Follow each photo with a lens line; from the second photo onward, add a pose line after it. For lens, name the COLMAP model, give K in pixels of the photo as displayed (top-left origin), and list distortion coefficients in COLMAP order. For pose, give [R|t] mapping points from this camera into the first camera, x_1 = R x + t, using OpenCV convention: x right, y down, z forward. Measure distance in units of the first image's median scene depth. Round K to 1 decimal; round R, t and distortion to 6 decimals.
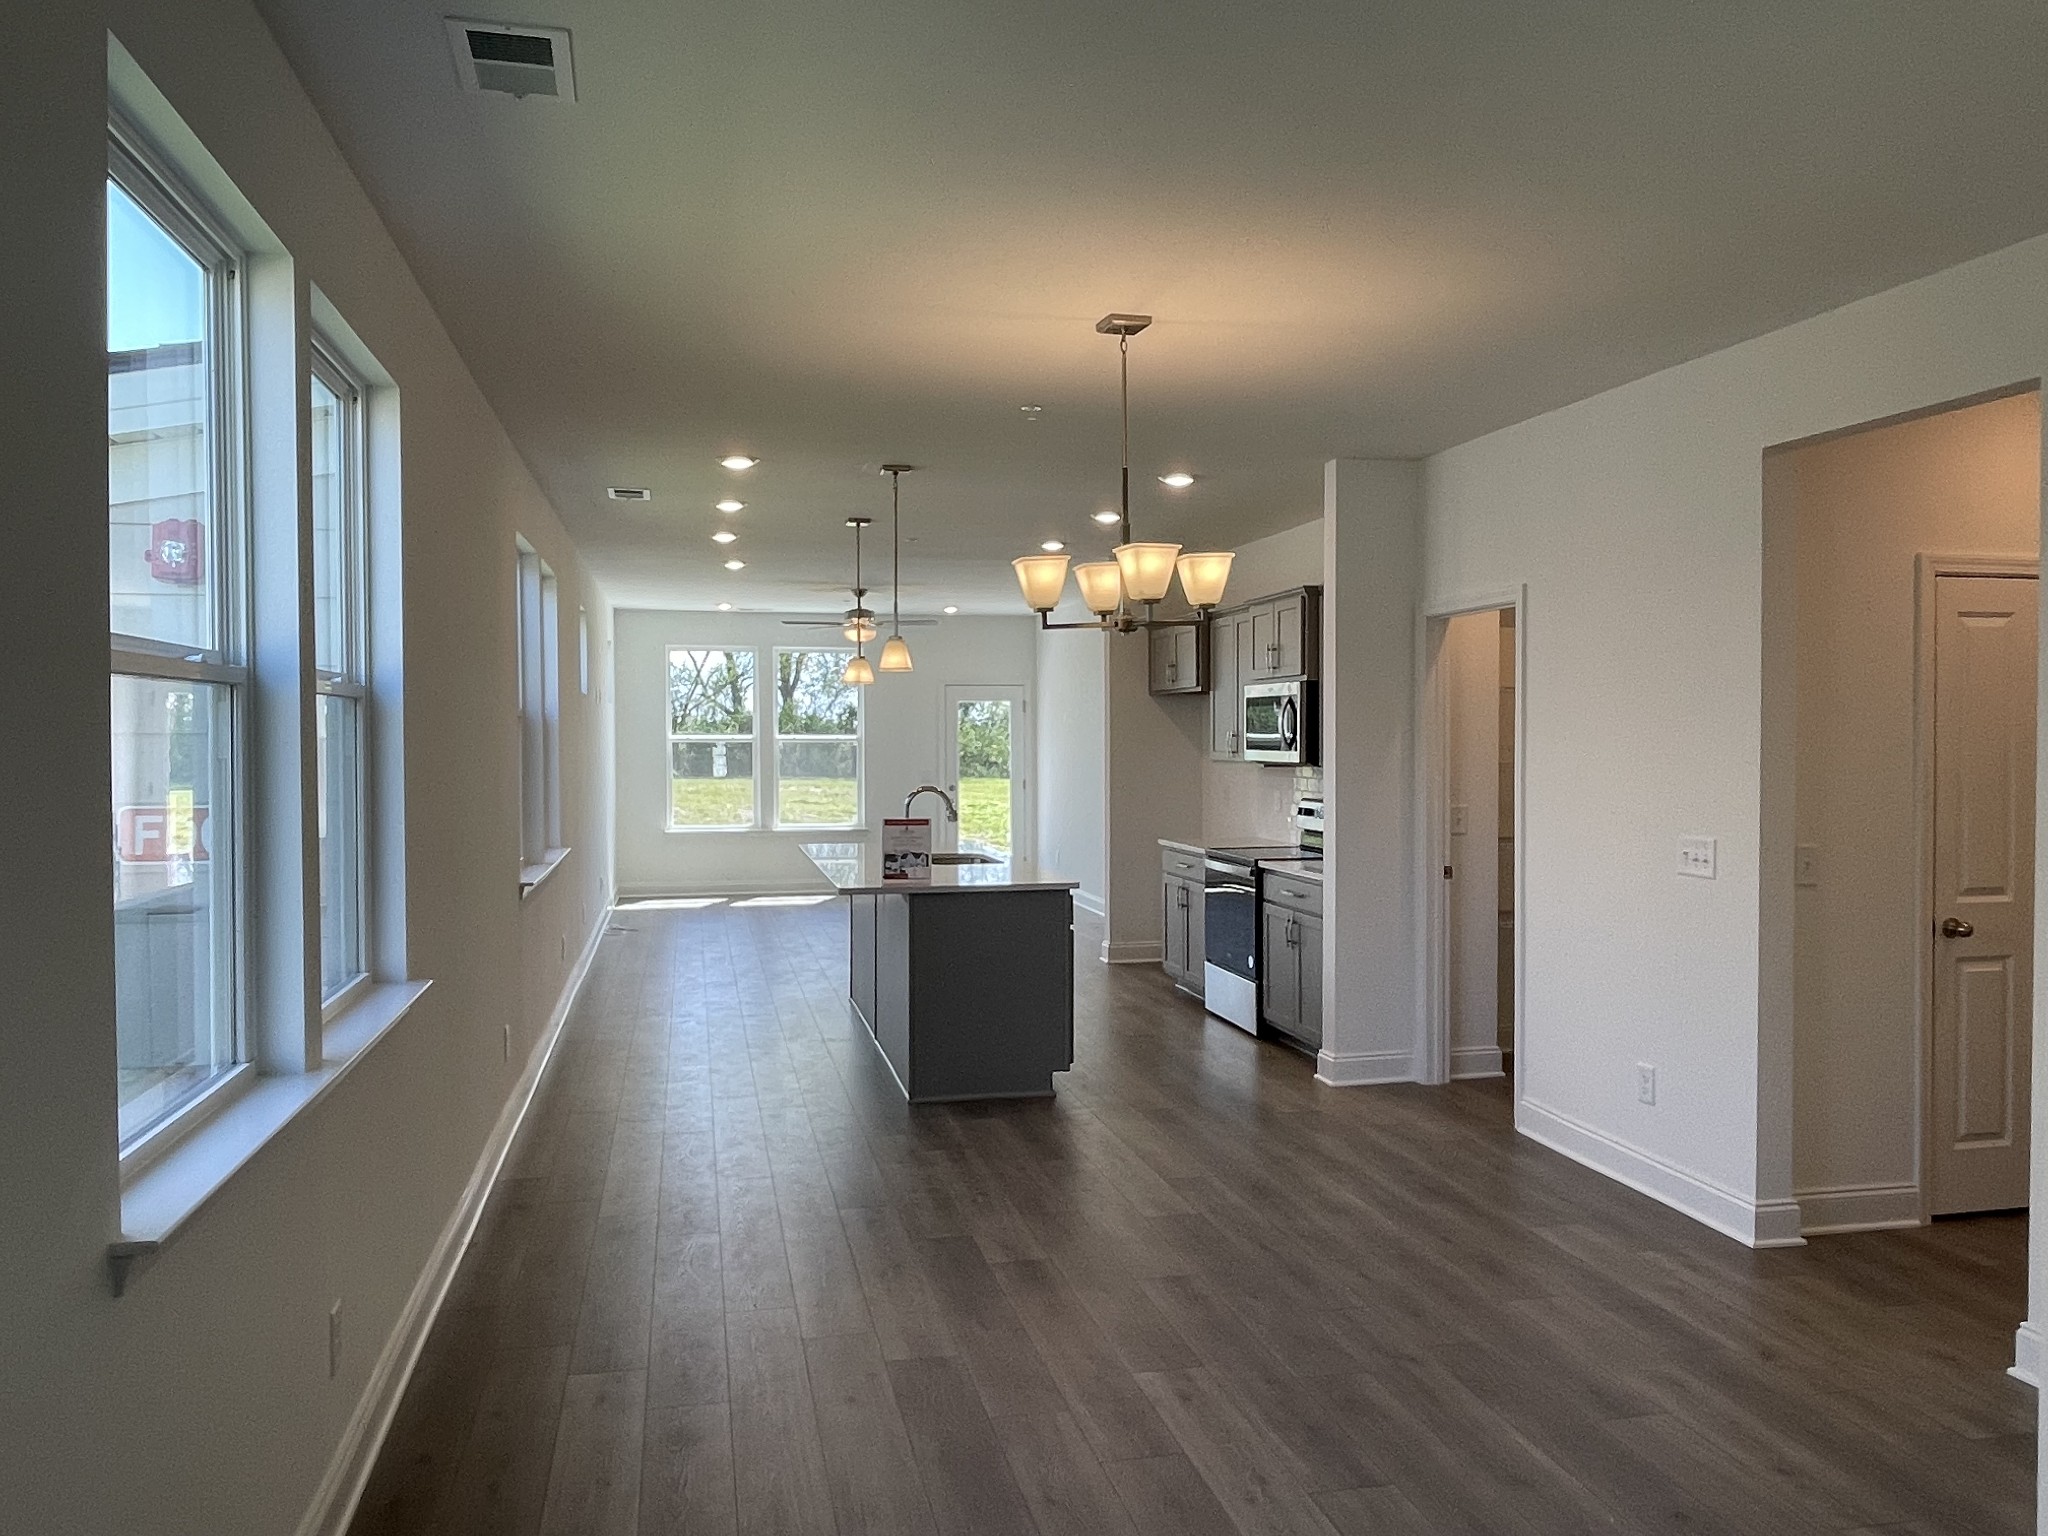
lens RADIAL K [[1502.6, 0, 1001.5], [0, 1502.6, 769.3], [0, 0, 1]] dist [0.365323, 0.000367]
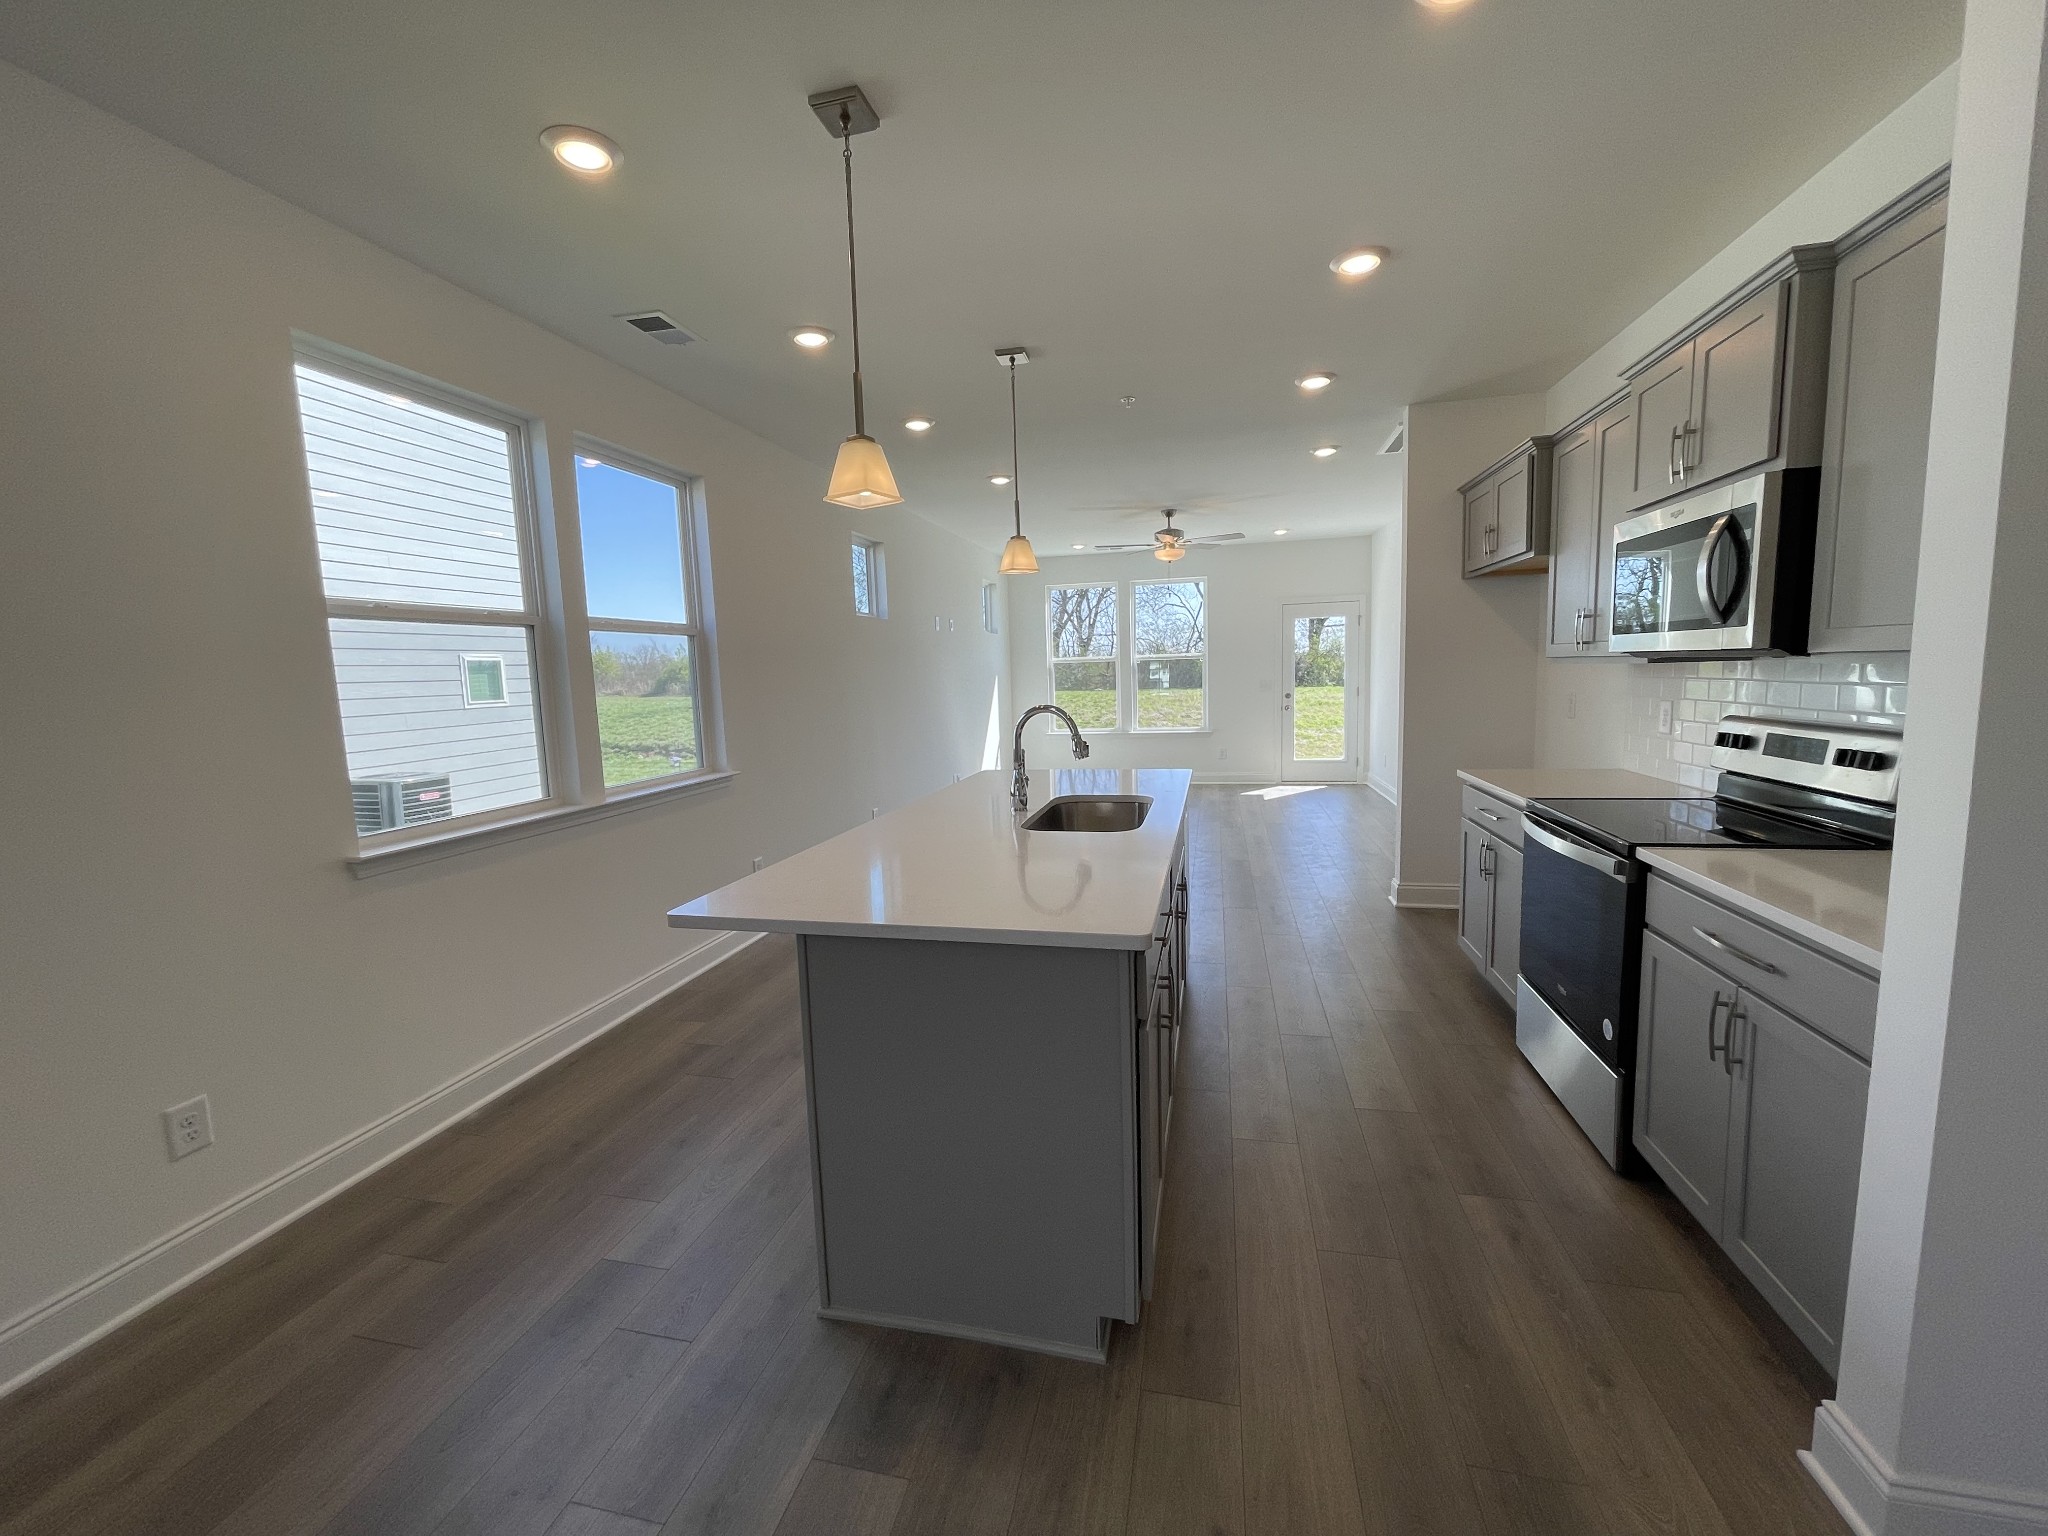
lens RADIAL K [[832.4, 0, 1016.8], [0, 832.4, 763.4], [0, 0, 1]] dist [0.002638, 0.000142]
pose [[0.904182, 0.020408, -0.426660, 0.079667], [0.020615, 0.995609, 0.091309, 0.002476], [0.426650, -0.091355, 0.899791, 0.528754]]
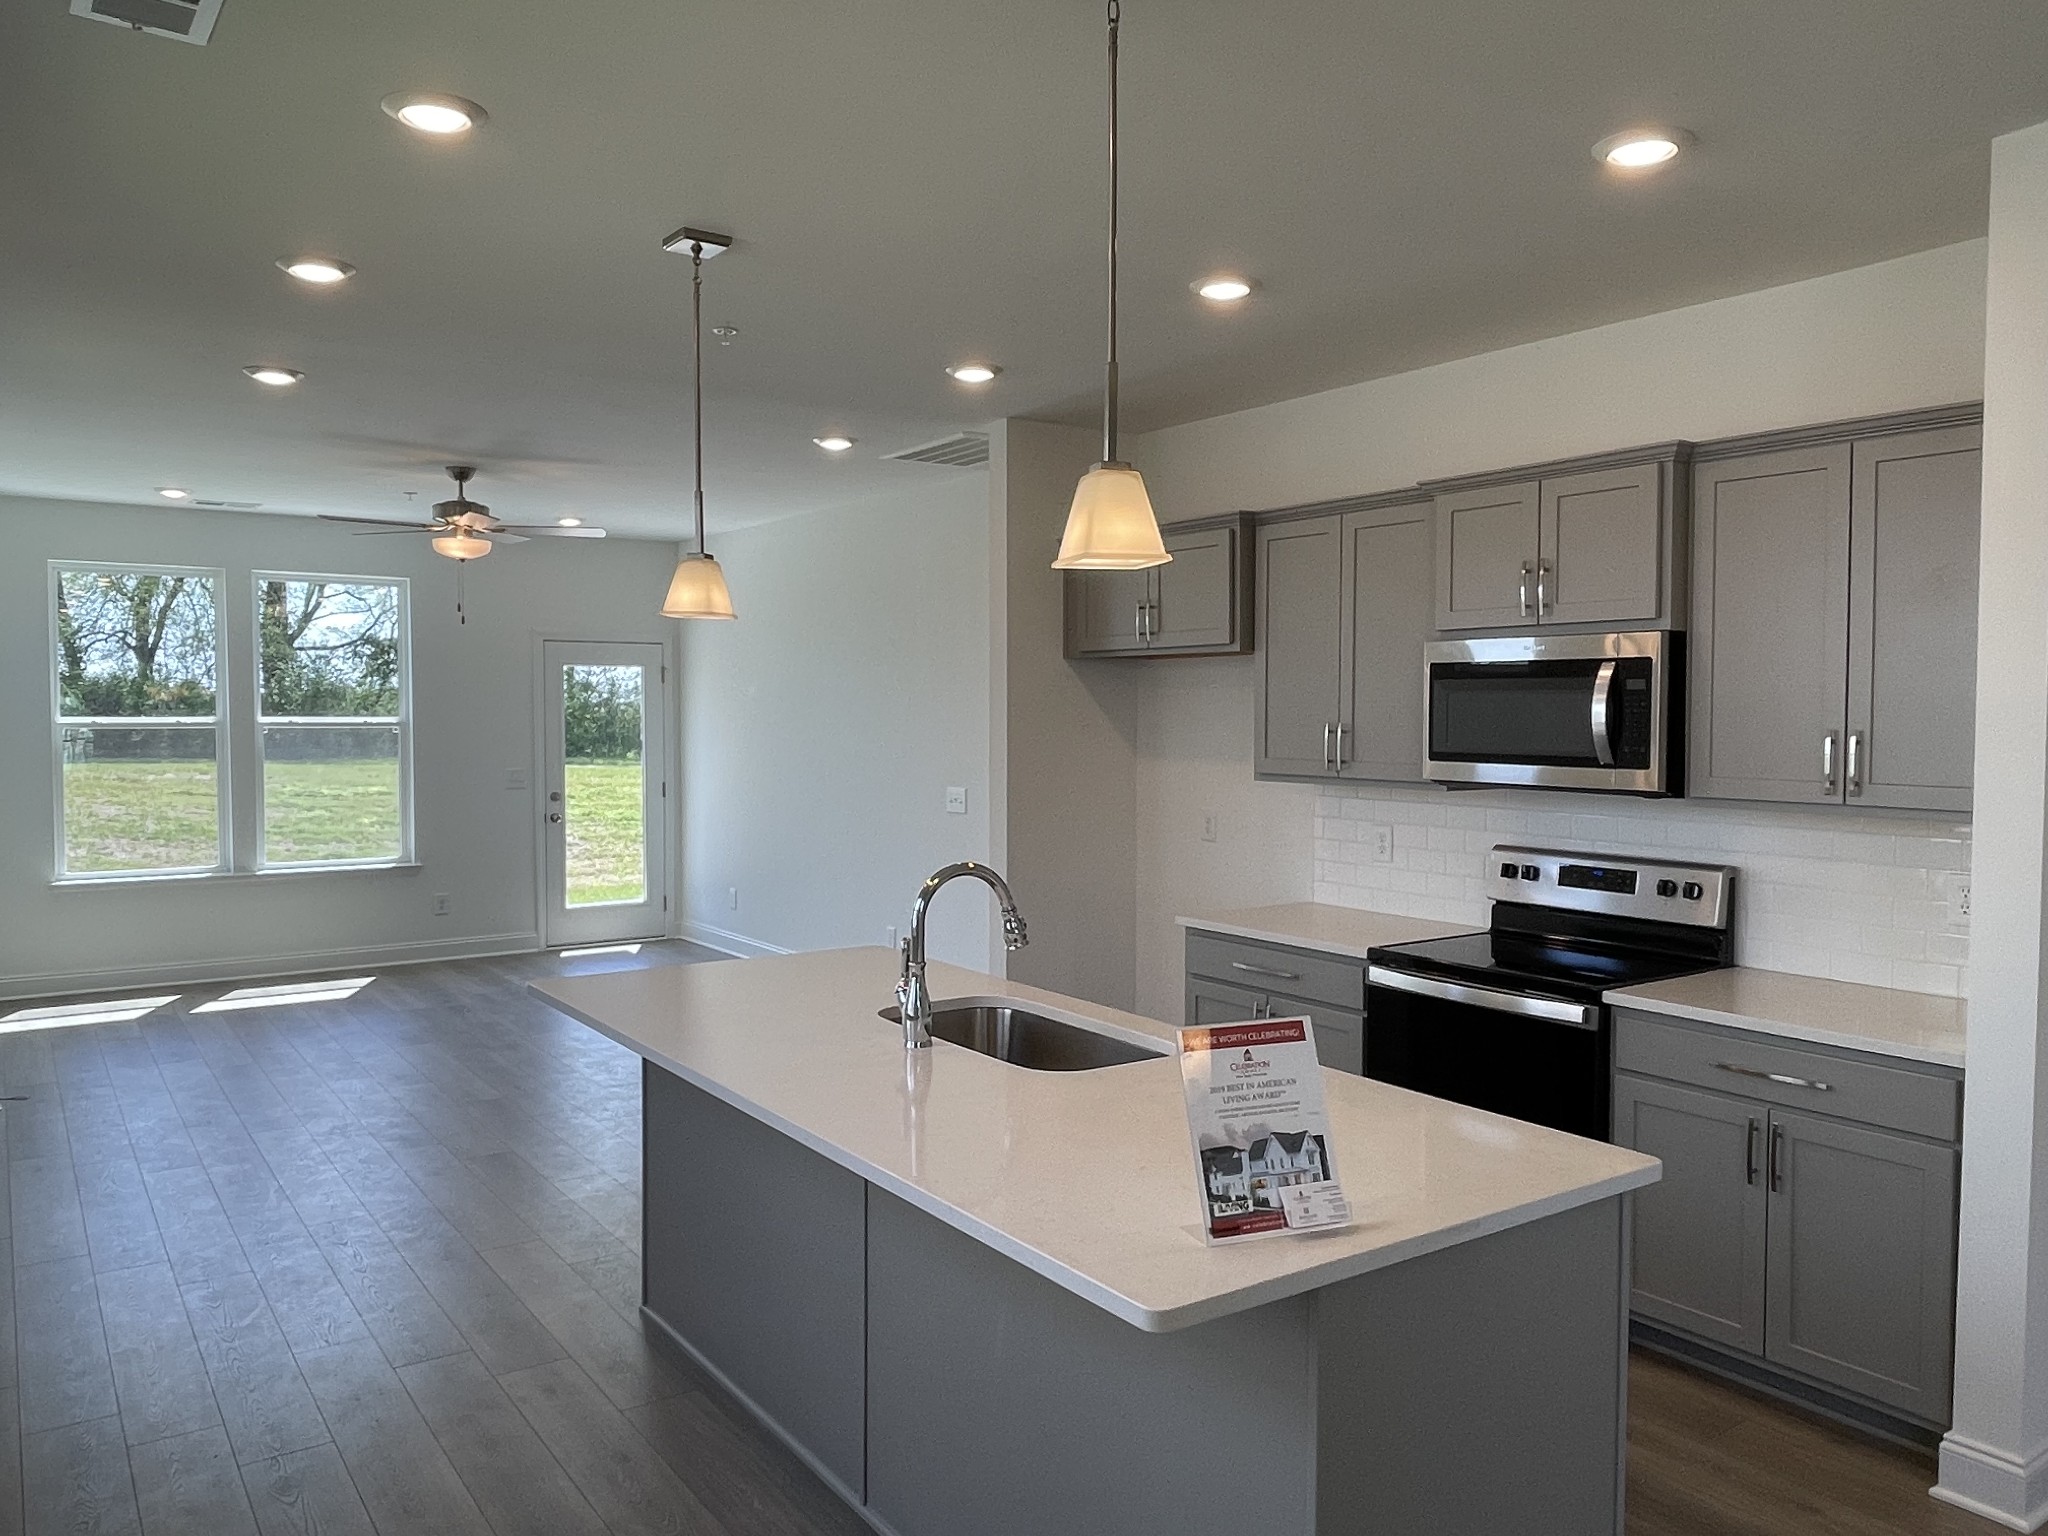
lens RADIAL K [[1476.1, 0, 1024.0], [0, 1476.1, 768.0], [0, 0, 1]] dist [0.053832, -0.058357]
pose [[0.919573, -0.012380, 0.392724, -0.153230], [0.005246, 0.999801, 0.019233, -0.017996], [-0.392884, -0.015626, 0.919455, 0.499396]]
